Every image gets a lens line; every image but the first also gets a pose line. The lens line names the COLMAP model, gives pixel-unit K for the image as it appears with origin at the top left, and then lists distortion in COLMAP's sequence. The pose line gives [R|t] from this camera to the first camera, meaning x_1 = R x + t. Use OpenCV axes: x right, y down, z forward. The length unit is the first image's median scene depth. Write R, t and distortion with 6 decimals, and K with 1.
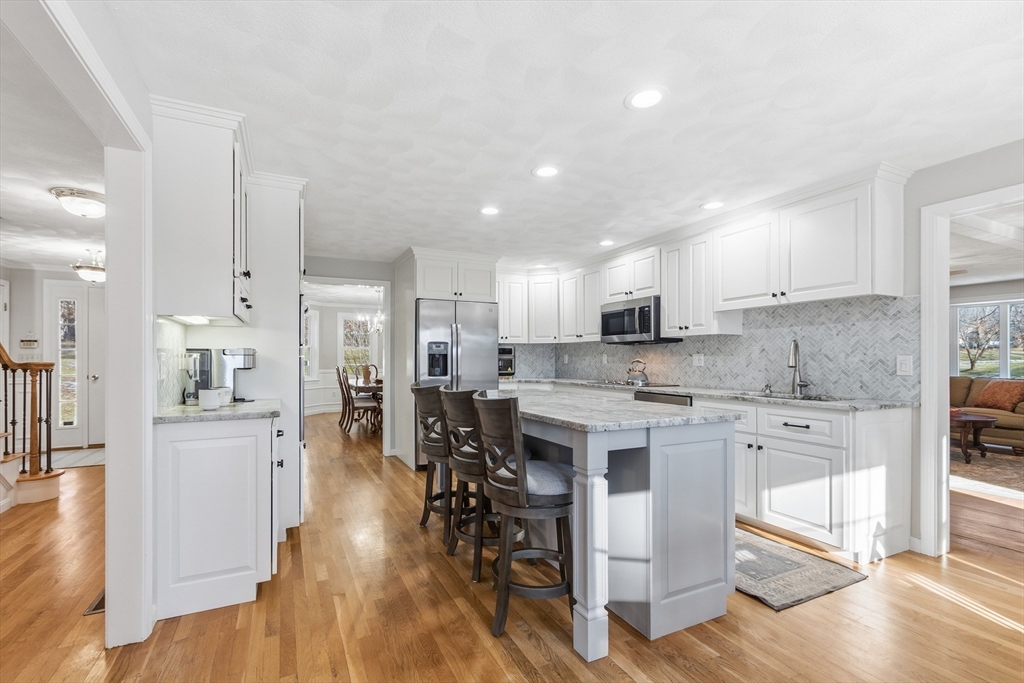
lens RADIAL K [[453.2, 0, 493.4], [0, 453.2, 357.0], [0, 0, 1]] dist [0.003096, 0.000021]
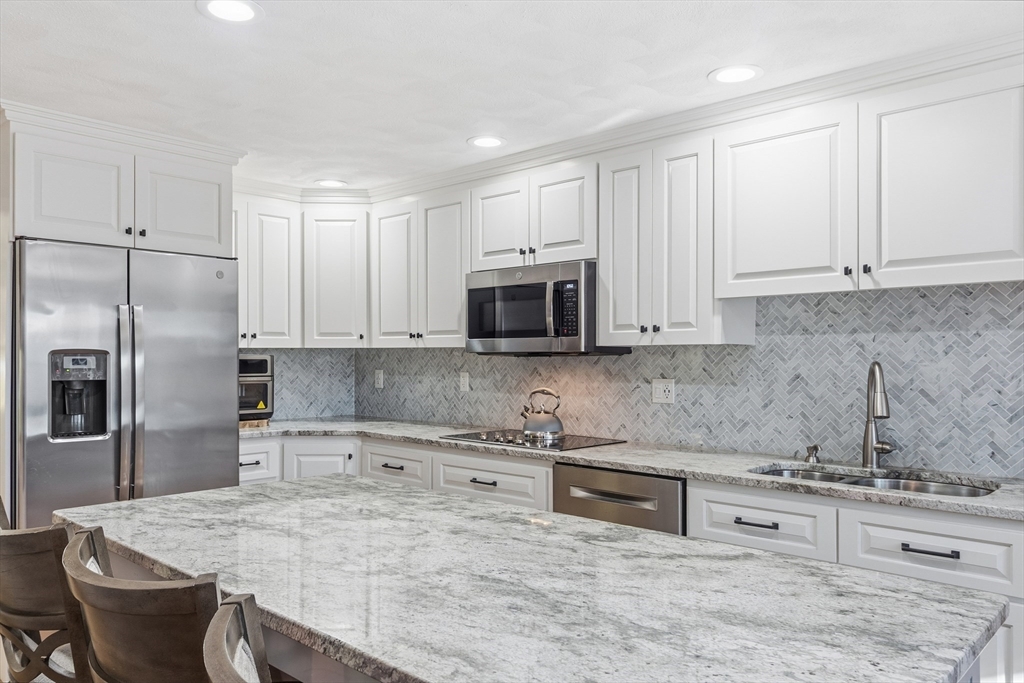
lens RADIAL K [[766.2, 0, 505.0], [0, 766.2, 359.0], [0, 0, 1]] dist [0.011571, -0.005542]
pose [[0.931703, 0.000873, 0.363219, -0.022228], [-0.002916, 0.999983, 0.005074, -0.033045], [-0.363208, -0.005787, 0.931690, 0.269398]]
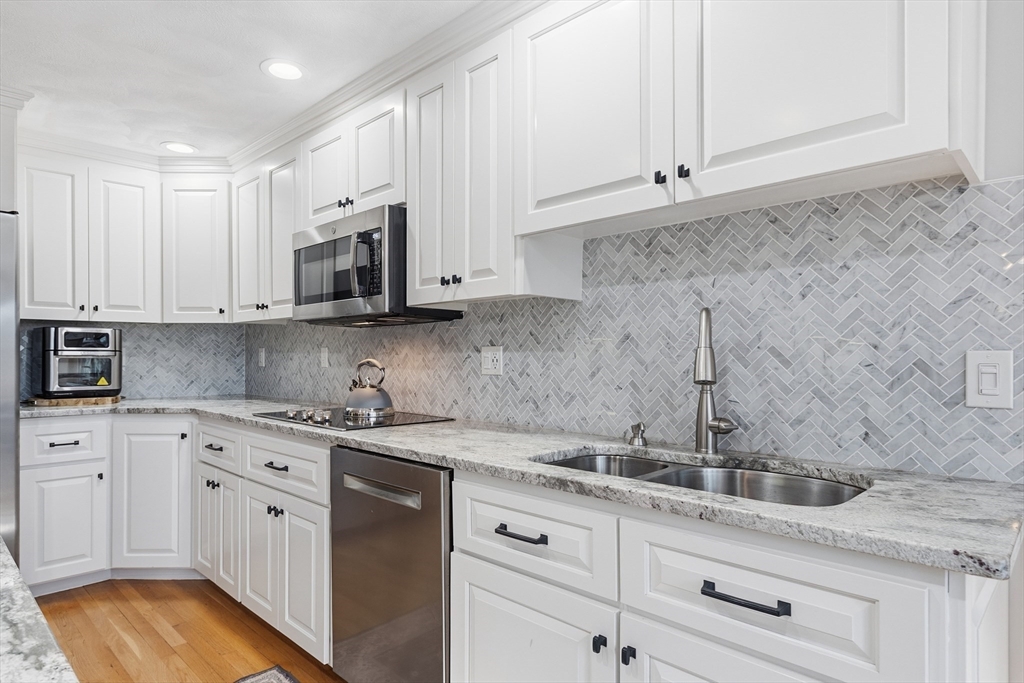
lens RADIAL K [[612.6, 0, 493.3], [0, 612.6, 355.7], [0, 0, 1]] dist [0.006154, -0.001118]
pose [[0.939538, 0.000218, 0.342444, 0.251830], [-0.001418, 0.999994, 0.003254, -0.000119], [-0.342441, -0.003543, 0.939533, 0.449381]]
